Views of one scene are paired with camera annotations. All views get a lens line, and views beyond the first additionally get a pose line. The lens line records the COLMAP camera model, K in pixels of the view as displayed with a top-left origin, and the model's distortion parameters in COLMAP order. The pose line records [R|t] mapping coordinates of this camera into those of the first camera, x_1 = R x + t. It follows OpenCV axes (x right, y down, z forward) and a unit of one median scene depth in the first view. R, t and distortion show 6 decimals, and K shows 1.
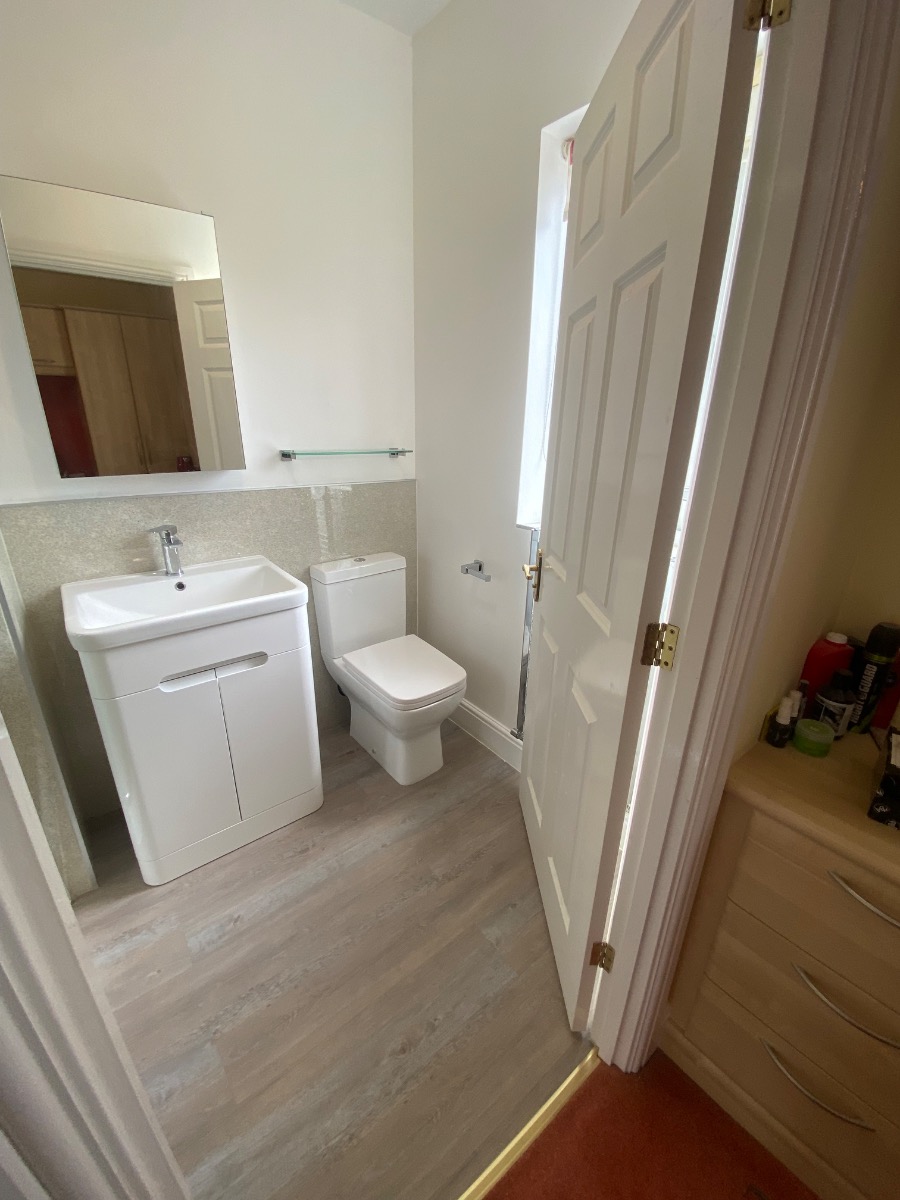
lens RADIAL K [[478.2, 0, 451.7], [0, 478.2, 602.6], [0, 0, 1]] dist [0.020123, -0.025540]
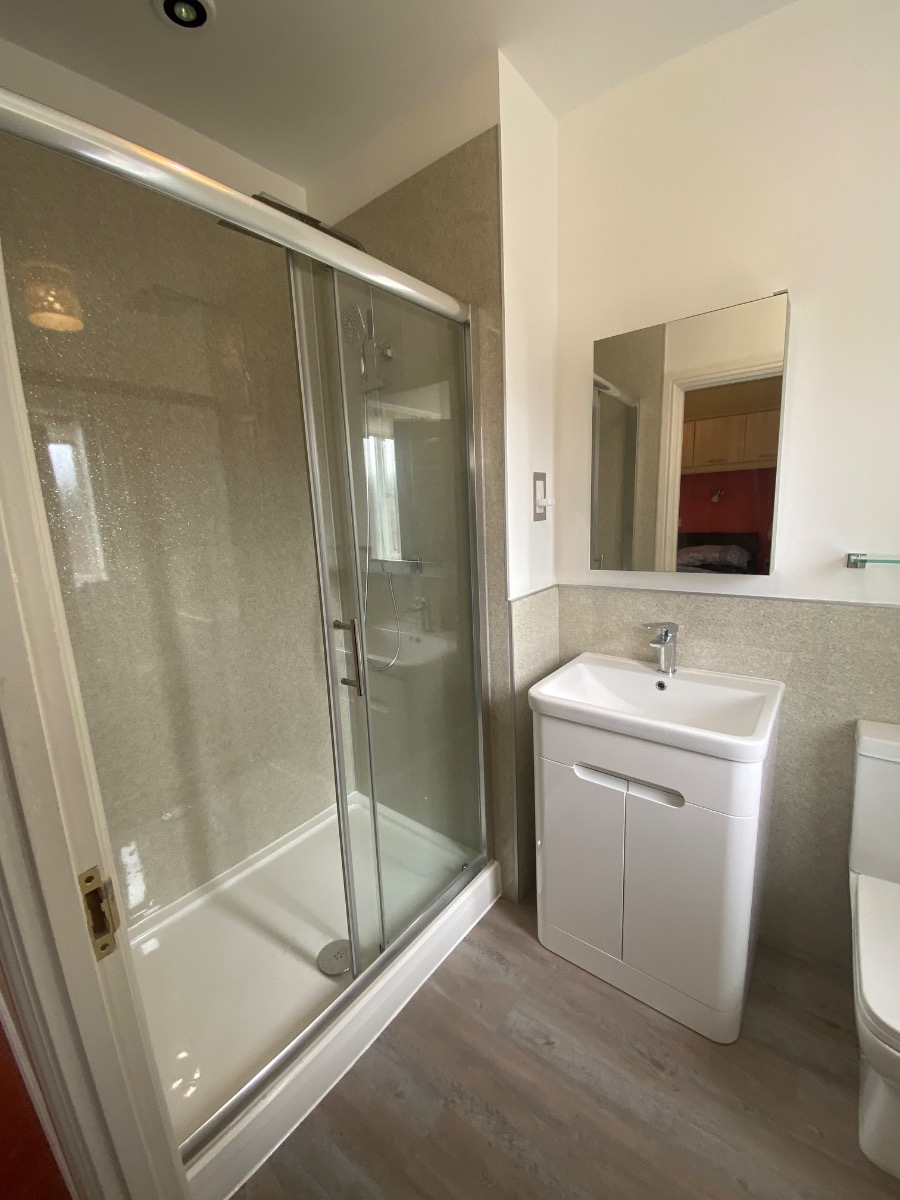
lens RADIAL K [[480.8, 0, 450.0], [0, 480.8, 600.0], [0, 0, 1]] dist [0.019742, -0.020896]
pose [[0.228278, 0.144417, -0.962826, 0.232146], [-0.295798, 0.952477, 0.072733, -0.135768], [0.927573, 0.268199, 0.260148, 0.294896]]
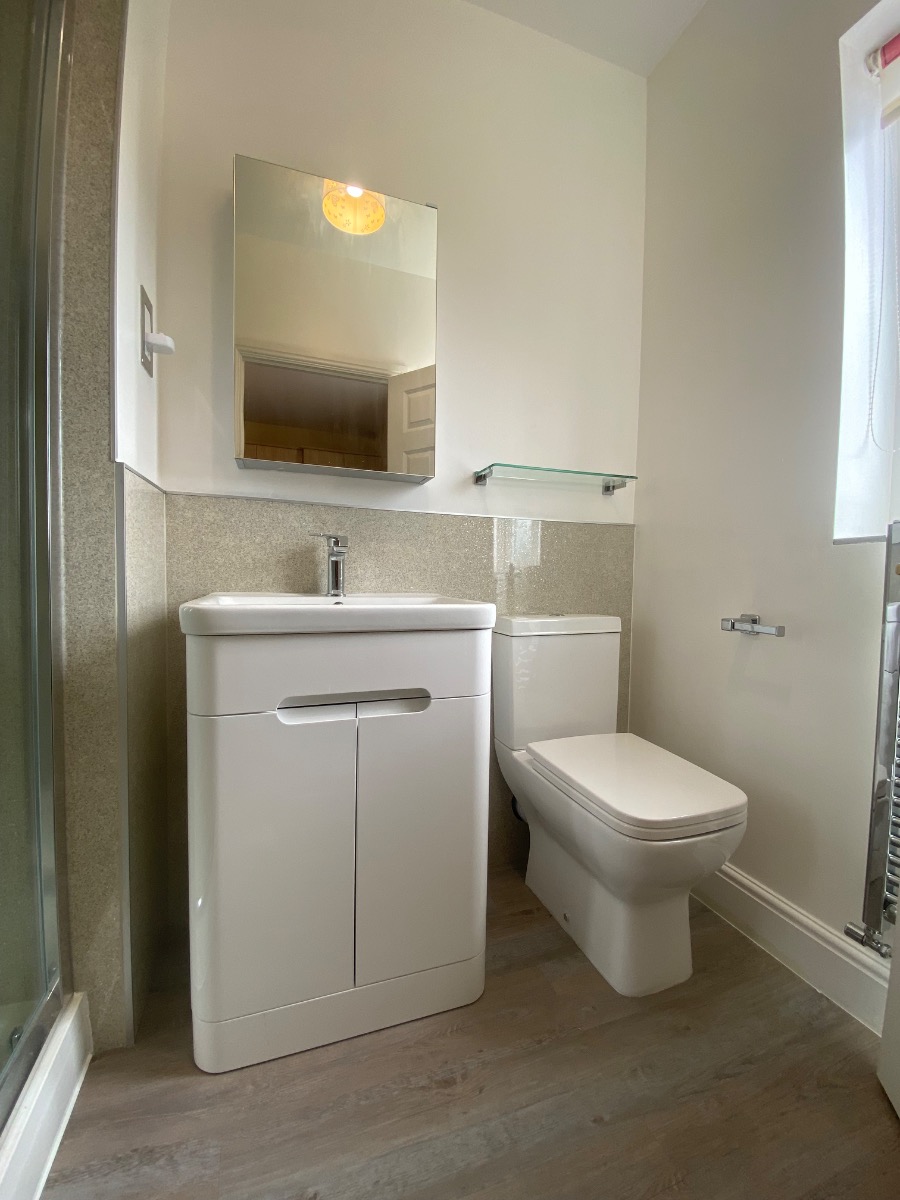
lens RADIAL K [[480.8, 0, 450.0], [0, 480.8, 600.0], [0, 0, 1]] dist [0.019742, -0.020896]
pose [[0.943421, 0.012533, -0.331359, -0.126810], [-0.116534, 0.948076, -0.295927, 0.155025], [0.310444, 0.317798, 0.895895, 0.333999]]
